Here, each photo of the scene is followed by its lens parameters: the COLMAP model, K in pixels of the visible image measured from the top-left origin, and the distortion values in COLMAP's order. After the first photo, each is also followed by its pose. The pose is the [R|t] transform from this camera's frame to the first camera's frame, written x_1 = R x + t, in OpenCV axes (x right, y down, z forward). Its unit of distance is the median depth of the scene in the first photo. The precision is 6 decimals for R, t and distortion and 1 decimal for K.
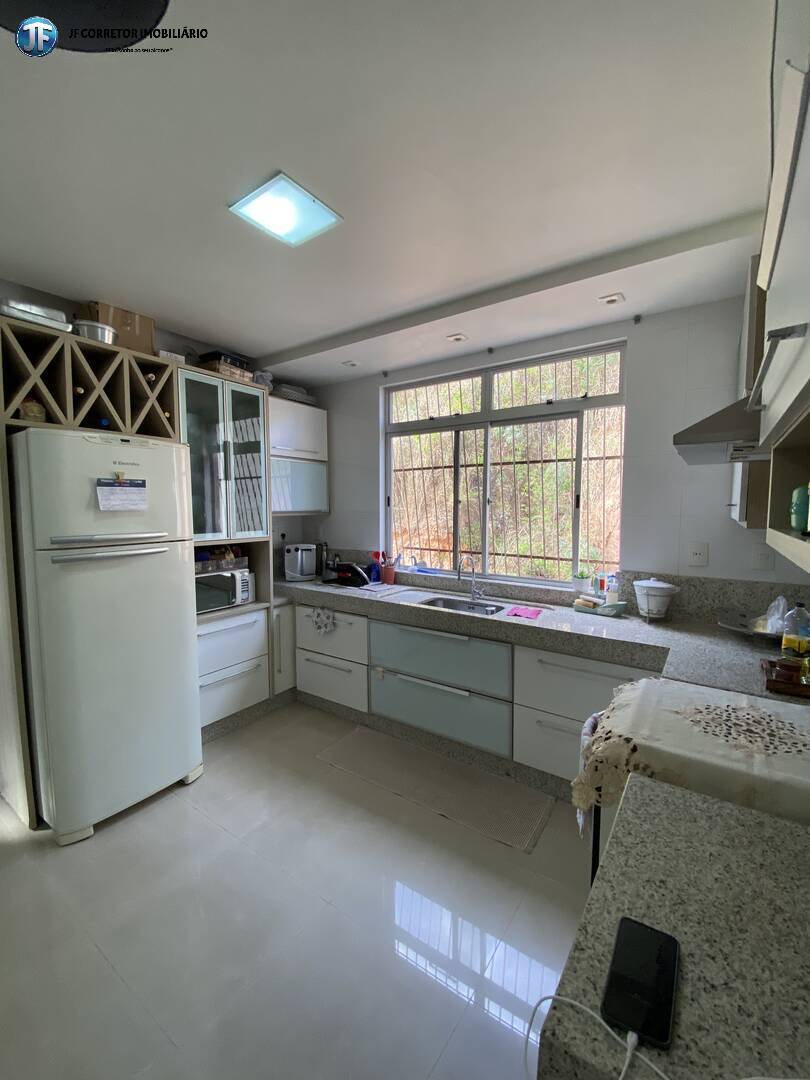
lens RADIAL K [[438.0, 0, 404.2], [0, 438.0, 537.3], [0, 0, 1]] dist [0.012285, -0.016113]
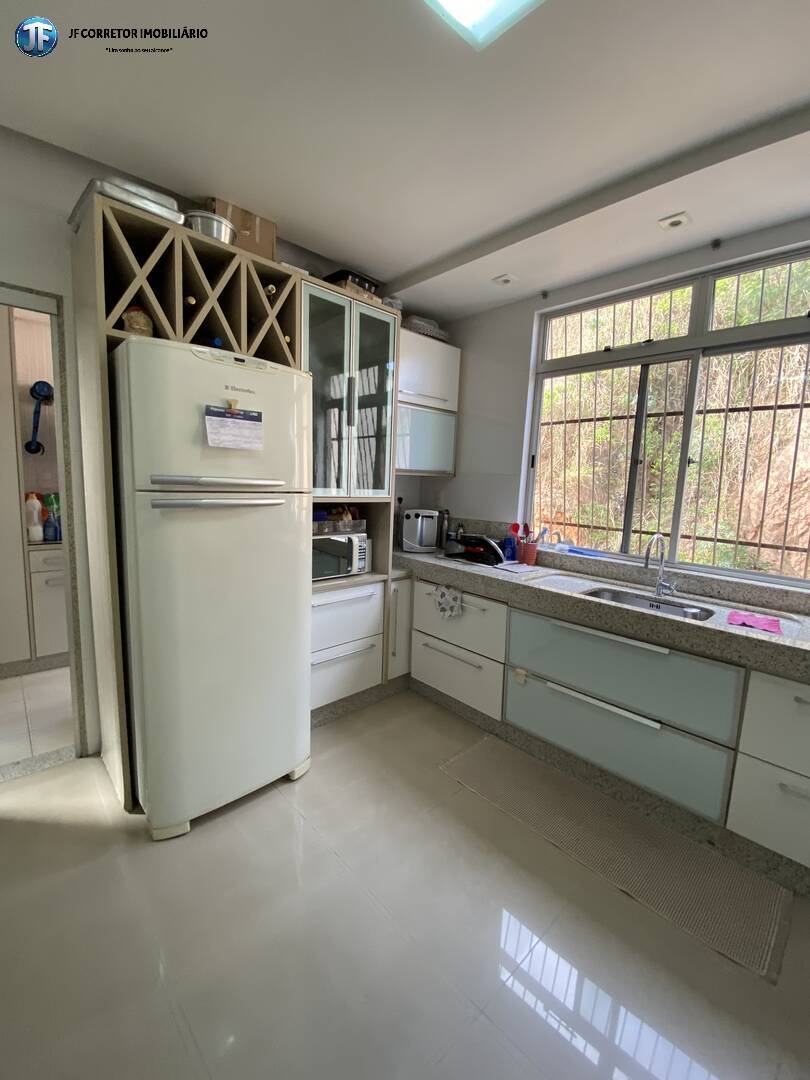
lens RADIAL K [[438.0, 0, 402.8], [0, 438.0, 537.5], [0, 0, 1]] dist [0.012285, -0.016113]
pose [[0.977012, 0.066004, -0.202707, -0.130895], [-0.054531, 0.996605, 0.061678, 0.026631], [0.206090, -0.049207, 0.977295, 0.212940]]
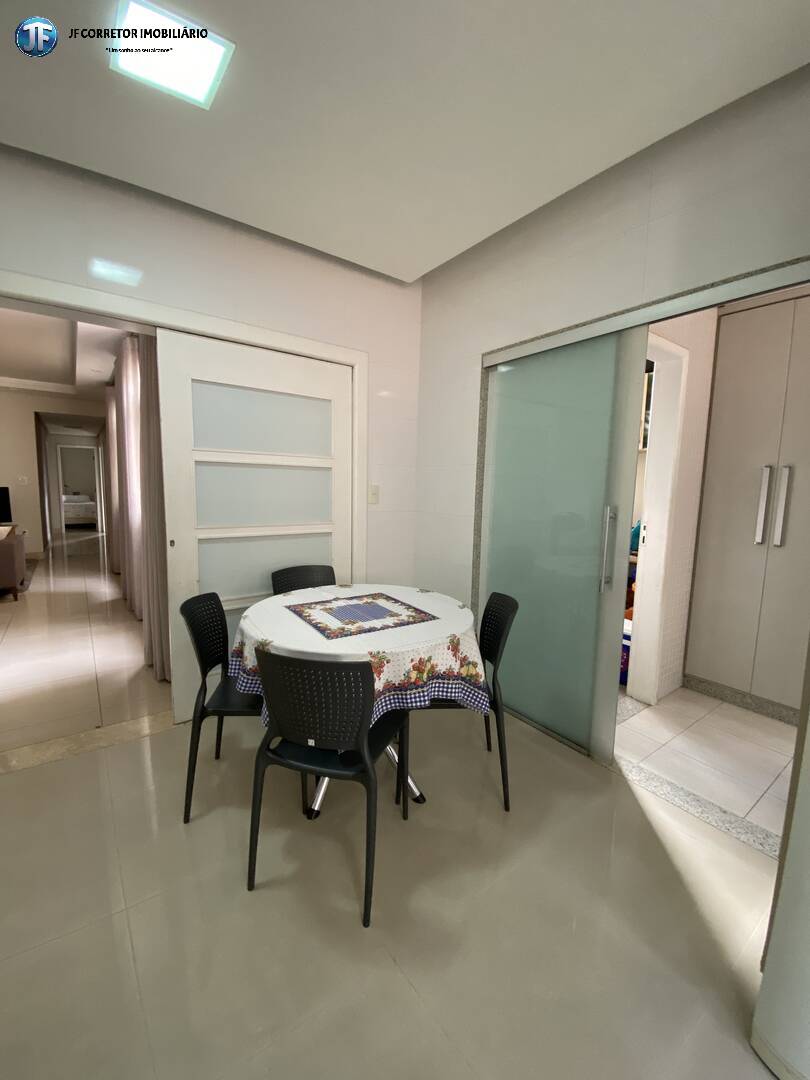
lens RADIAL K [[438.0, 0, 399.7], [0, 438.0, 536.9], [0, 0, 1]] dist [0.012285, -0.016113]
pose [[-0.316322, 0.099325, -0.943438, -0.169706], [-0.091454, 0.986679, 0.134541, 0.042347], [0.944233, 0.128839, -0.303024, 0.496519]]
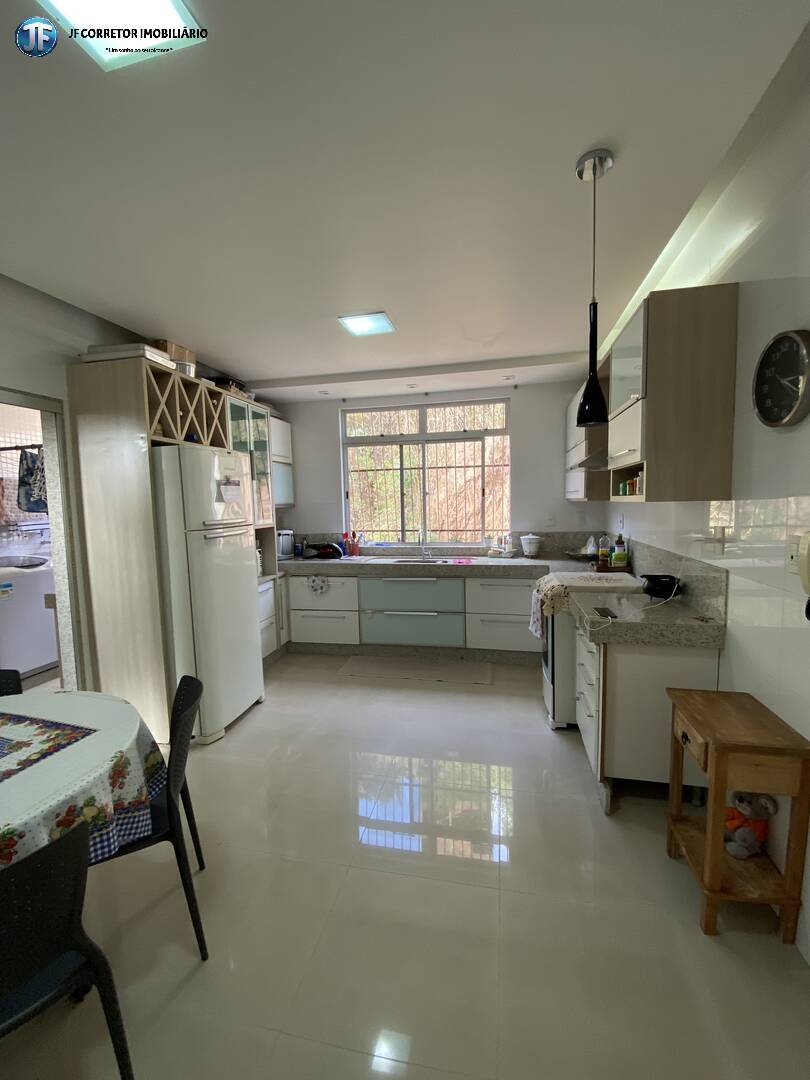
lens RADIAL K [[438.0, 0, 400.7], [0, 438.0, 541.5], [0, 0, 1]] dist [0.012285, -0.016113]
pose [[0.922268, -0.057265, 0.382286, -0.536895], [0.051063, 0.998348, 0.026360, 0.042590], [-0.383164, -0.004790, 0.923668, -0.397534]]
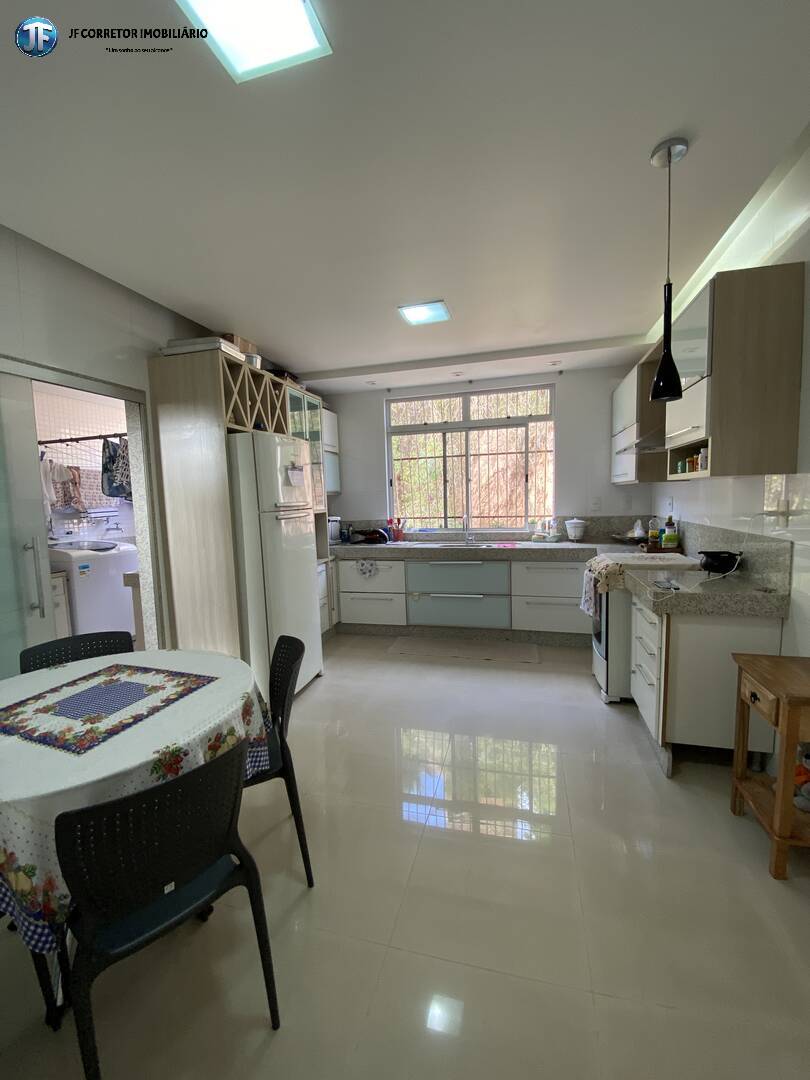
lens RADIAL K [[438.0, 0, 399.8], [0, 438.0, 541.7], [0, 0, 1]] dist [0.012285, -0.016113]
pose [[0.940269, -0.064261, 0.334312, -0.643022], [0.055321, 0.997812, 0.036204, 0.072512], [-0.335907, -0.015547, 0.941767, -0.412967]]
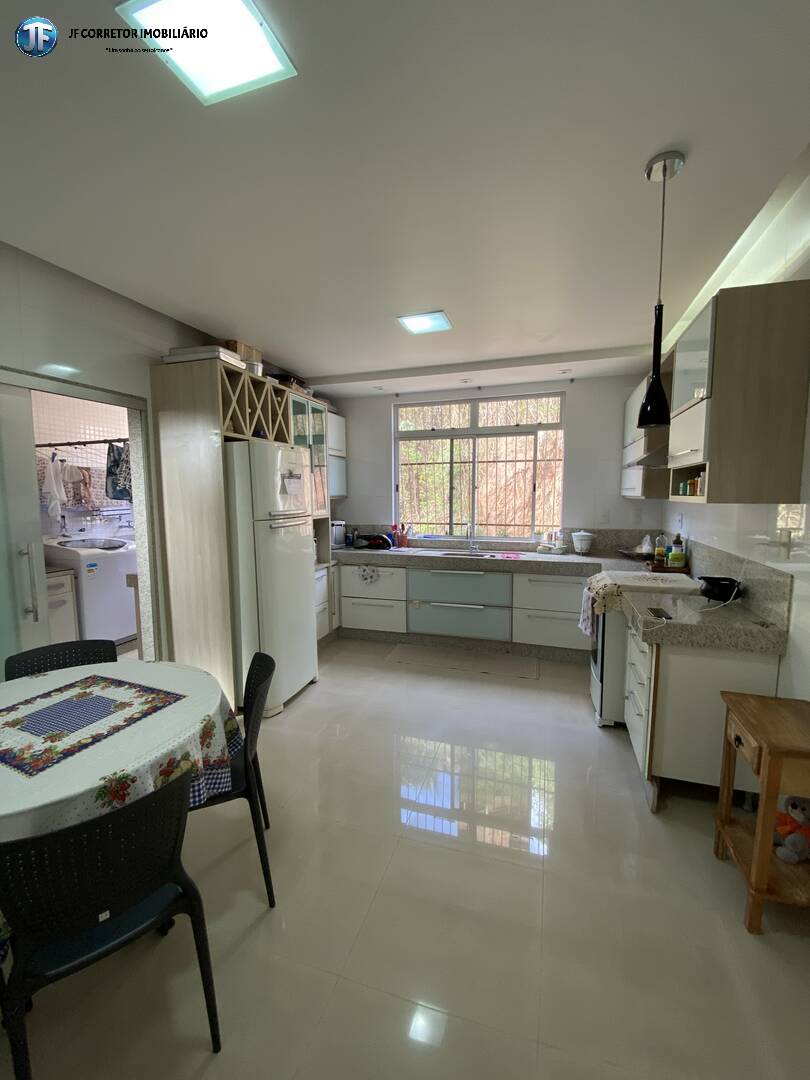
lens RADIAL K [[438.0, 0, 400.3], [0, 438.0, 541.3], [0, 0, 1]] dist [0.012285, -0.016113]
pose [[0.956823, -0.038318, 0.288135, -0.570273], [0.027128, 0.998718, 0.042730, 0.034618], [-0.289403, -0.033069, 0.956636, -0.424979]]
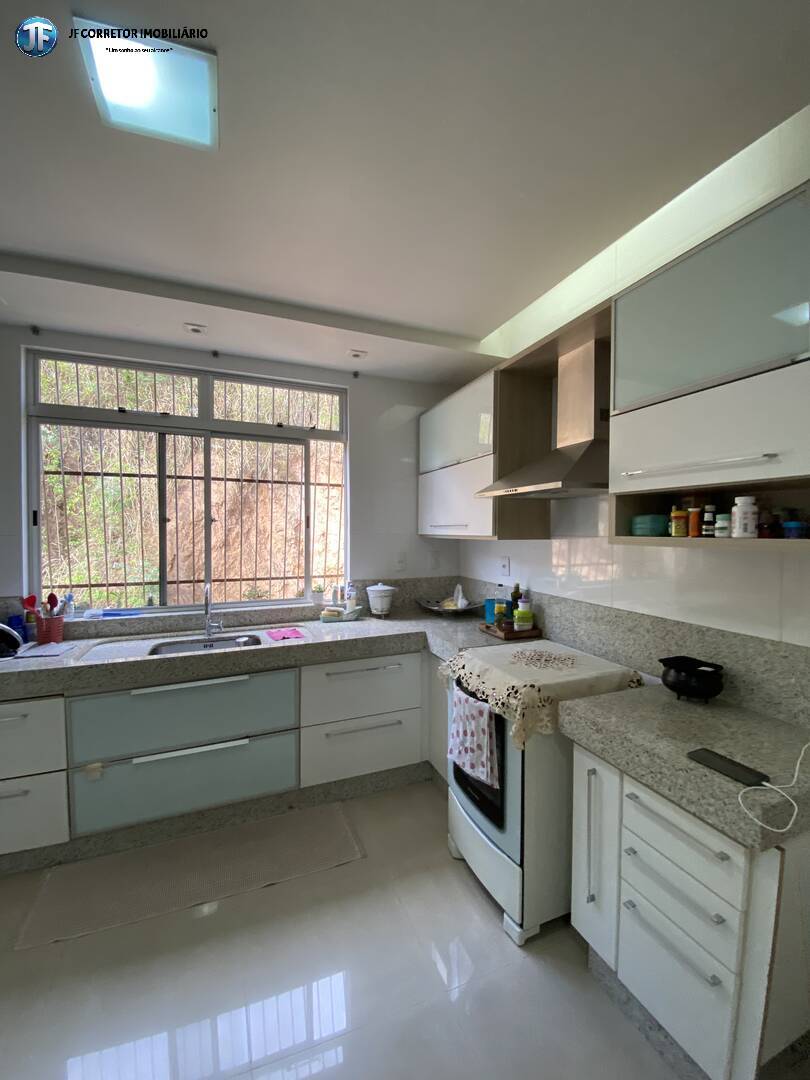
lens RADIAL K [[438.0, 0, 404.5], [0, 438.0, 536.7], [0, 0, 1]] dist [0.012285, -0.016113]
pose [[0.537053, -0.014654, 0.843421, -0.394314], [0.057755, 0.998142, -0.019434, -0.011825], [-0.841569, 0.059149, 0.536902, 0.230290]]
